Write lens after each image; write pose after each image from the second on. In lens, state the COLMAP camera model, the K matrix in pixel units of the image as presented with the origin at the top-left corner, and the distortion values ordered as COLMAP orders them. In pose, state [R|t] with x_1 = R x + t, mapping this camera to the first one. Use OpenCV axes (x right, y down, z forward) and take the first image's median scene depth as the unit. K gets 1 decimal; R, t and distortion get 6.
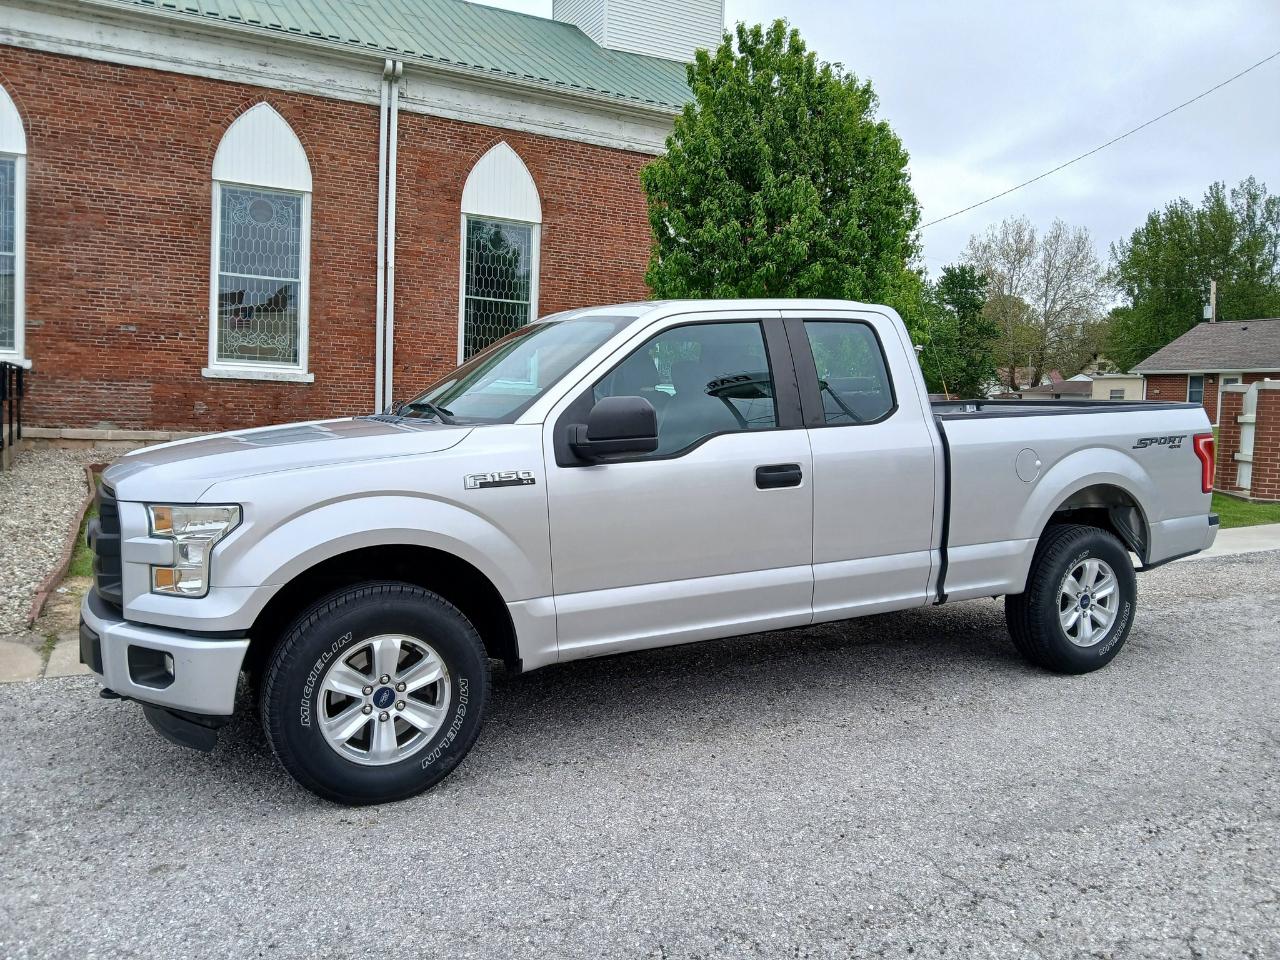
lens RADIAL K [[988.2, 0, 640.0], [0, 988.2, 480.0], [0, 0, 1]] dist [0.034792, -0.082037]
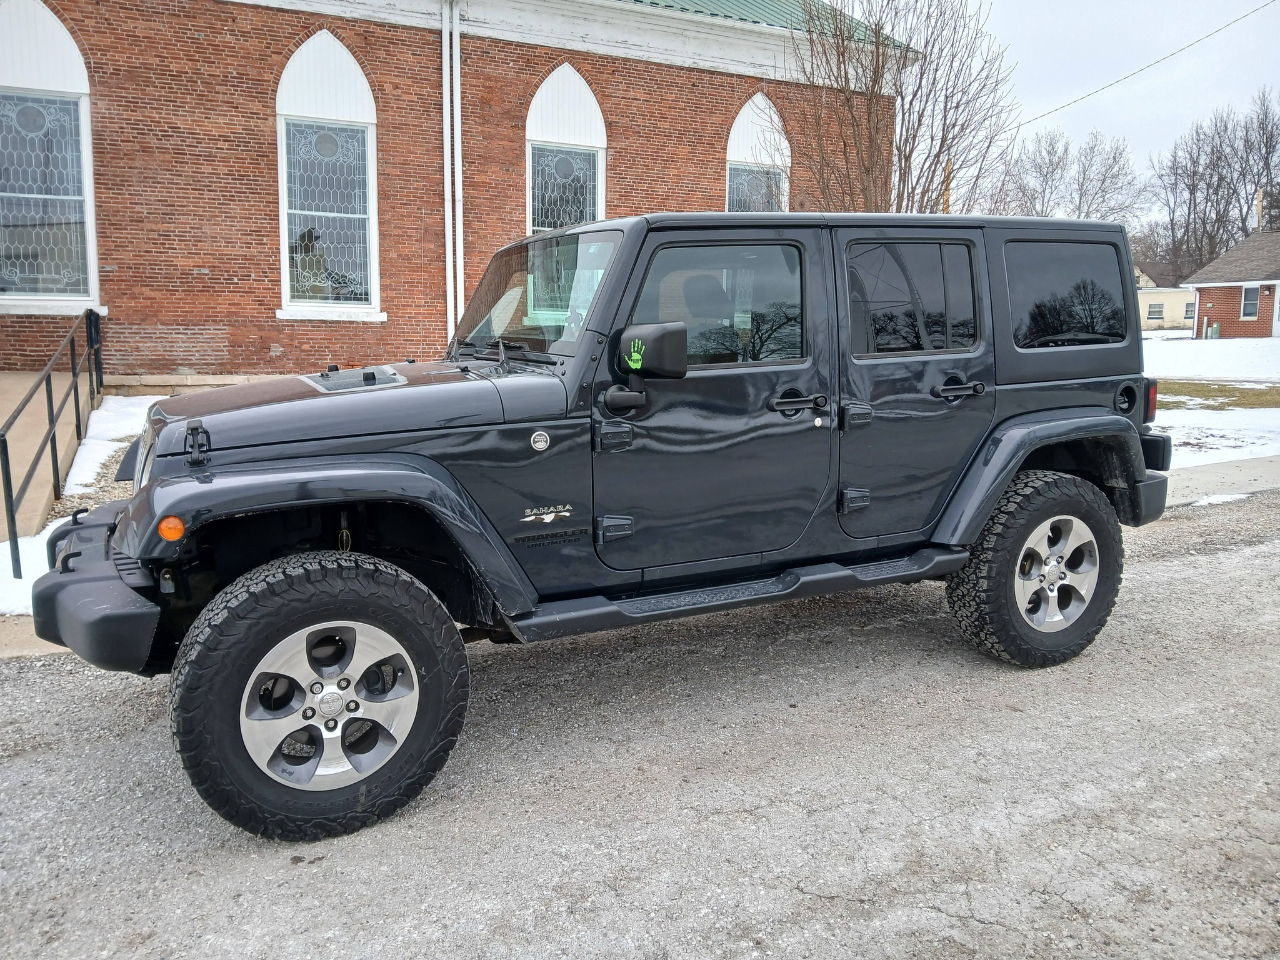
lens RADIAL K [[985.4, 0, 640.0], [0, 985.4, 480.0], [0, 0, 1]] dist [0.026866, -0.069065]
pose [[0.999388, -0.025471, -0.023994, -0.058805], [0.027116, 0.997113, 0.070928, -0.003622], [0.022118, -0.071535, 0.997193, 0.015239]]
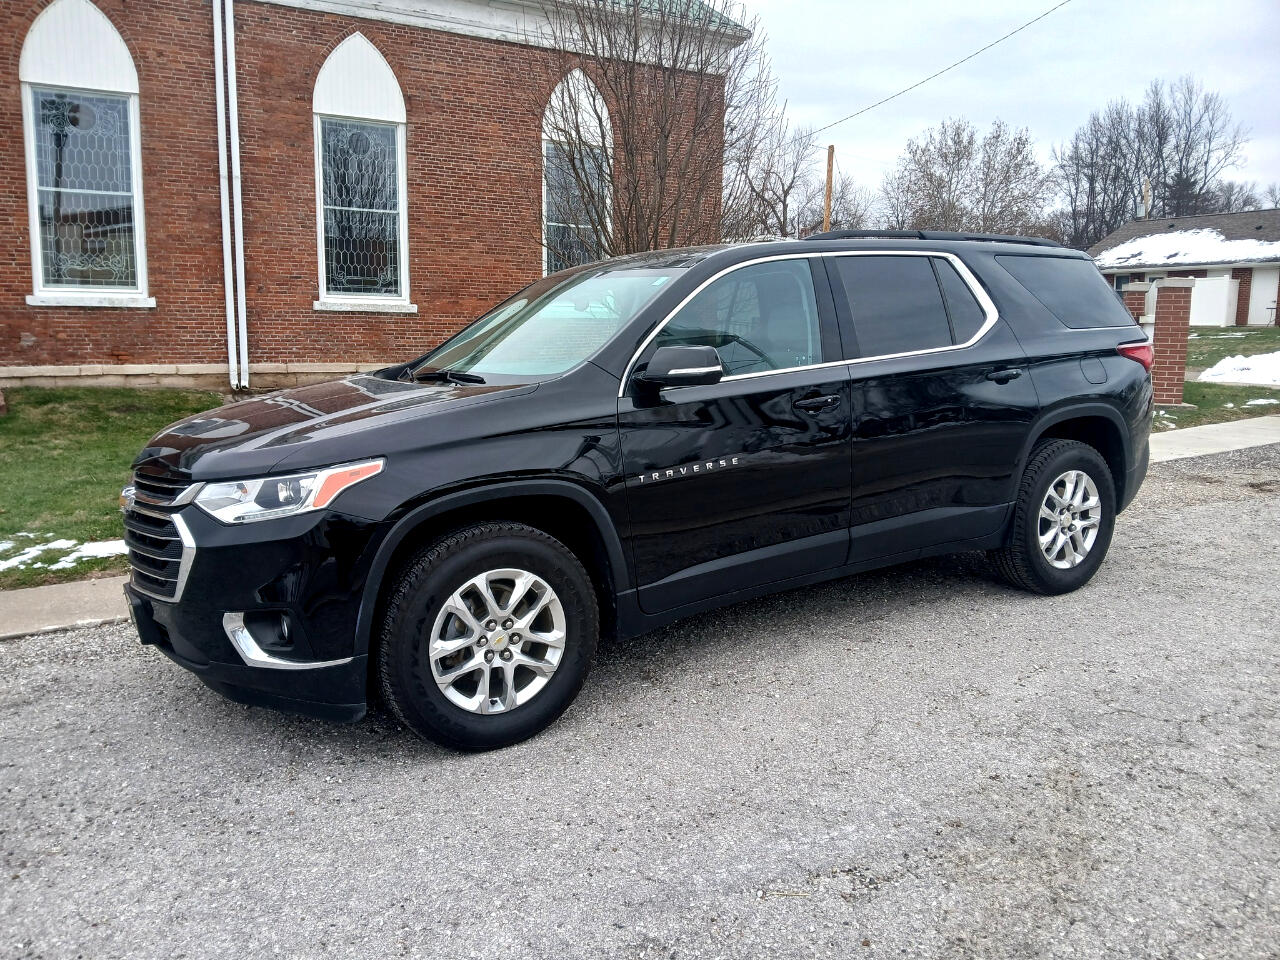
lens RADIAL K [[995.5, 0, 640.0], [0, 995.5, 480.0], [0, 0, 1]] dist [-0.020387, -0.004200]
pose [[0.998233, -0.035695, 0.047502, 0.067505], [0.031546, 0.995847, 0.085405, -0.004067], [-0.050353, -0.083756, 0.995213, 0.060305]]
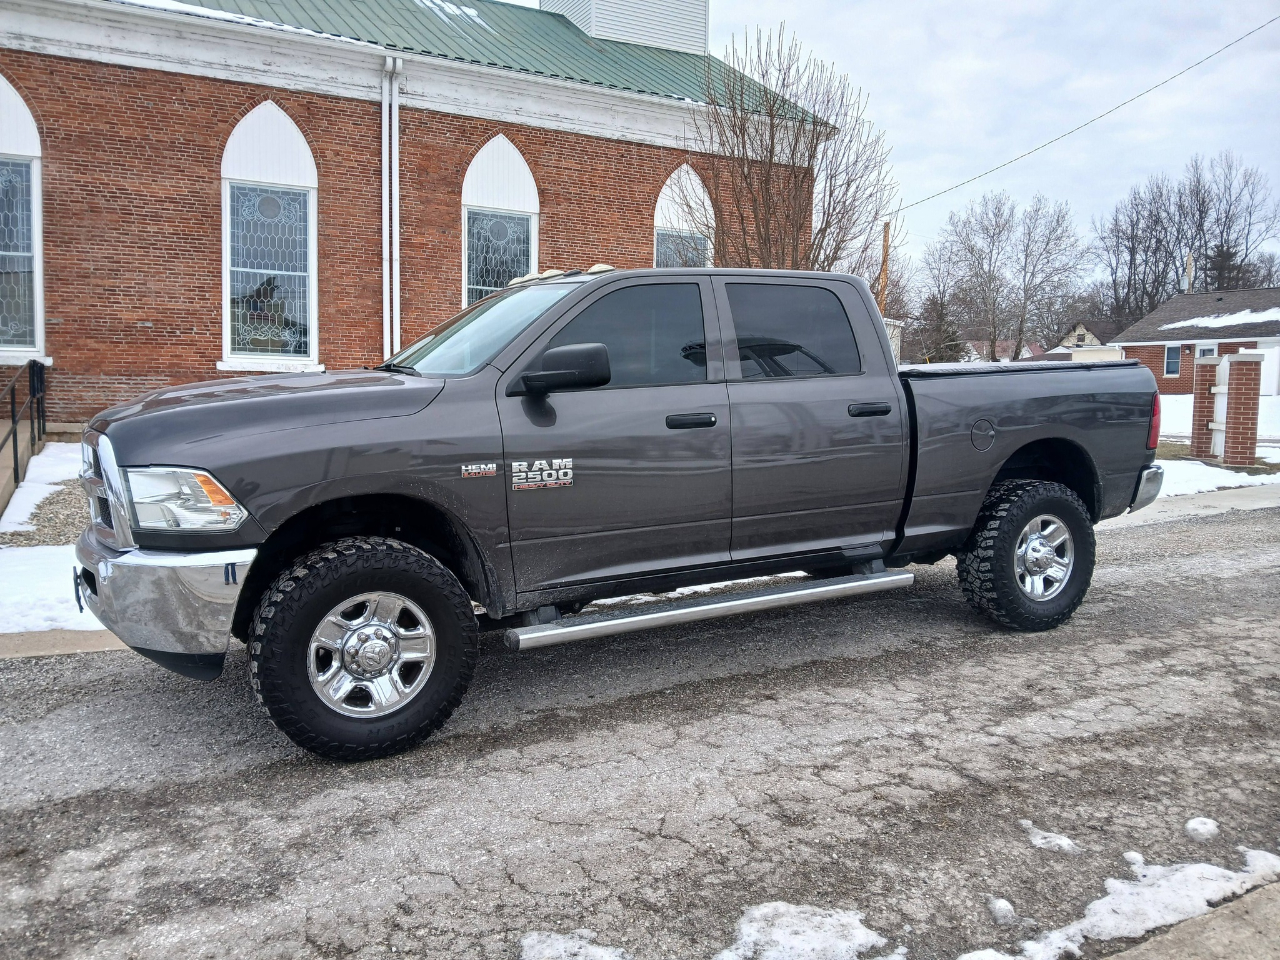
lens RADIAL K [[985.4, 0, 640.0], [0, 985.4, 480.0], [0, 0, 1]] dist [0.026866, -0.069065]
pose [[0.999653, -0.022038, 0.014411, -0.018081], [0.021746, 0.999562, 0.020074, -0.000343], [-0.014847, -0.019754, 0.999695, -0.036340]]
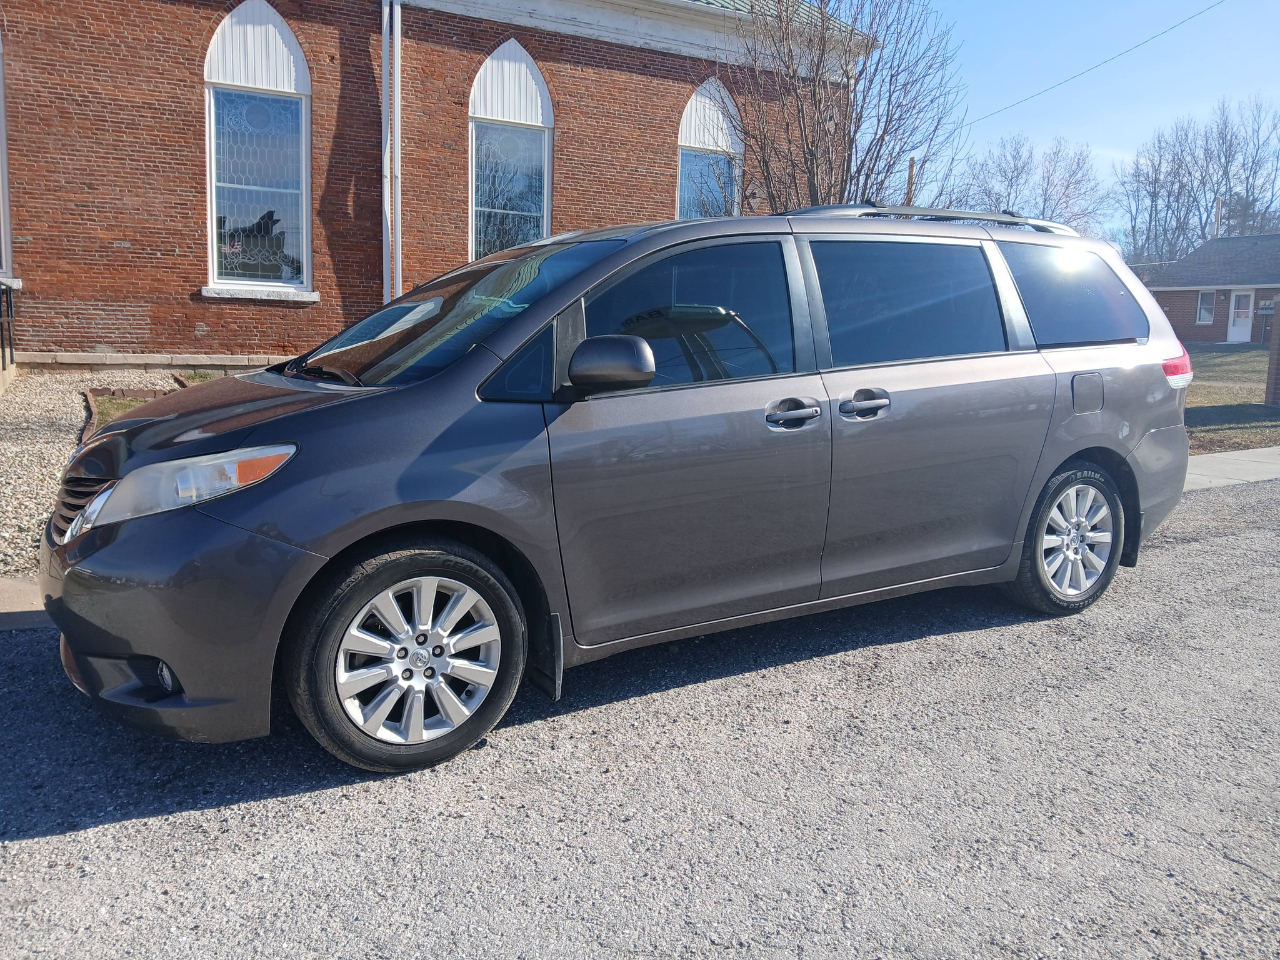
lens RADIAL K [[985.4, 0, 640.0], [0, 985.4, 480.0], [0, 0, 1]] dist [0.026866, -0.069065]
pose [[0.999893, -0.011095, 0.009570, -0.034689], [0.010349, 0.997146, 0.074778, 0.004584], [-0.010372, -0.074671, 0.997154, 0.043585]]
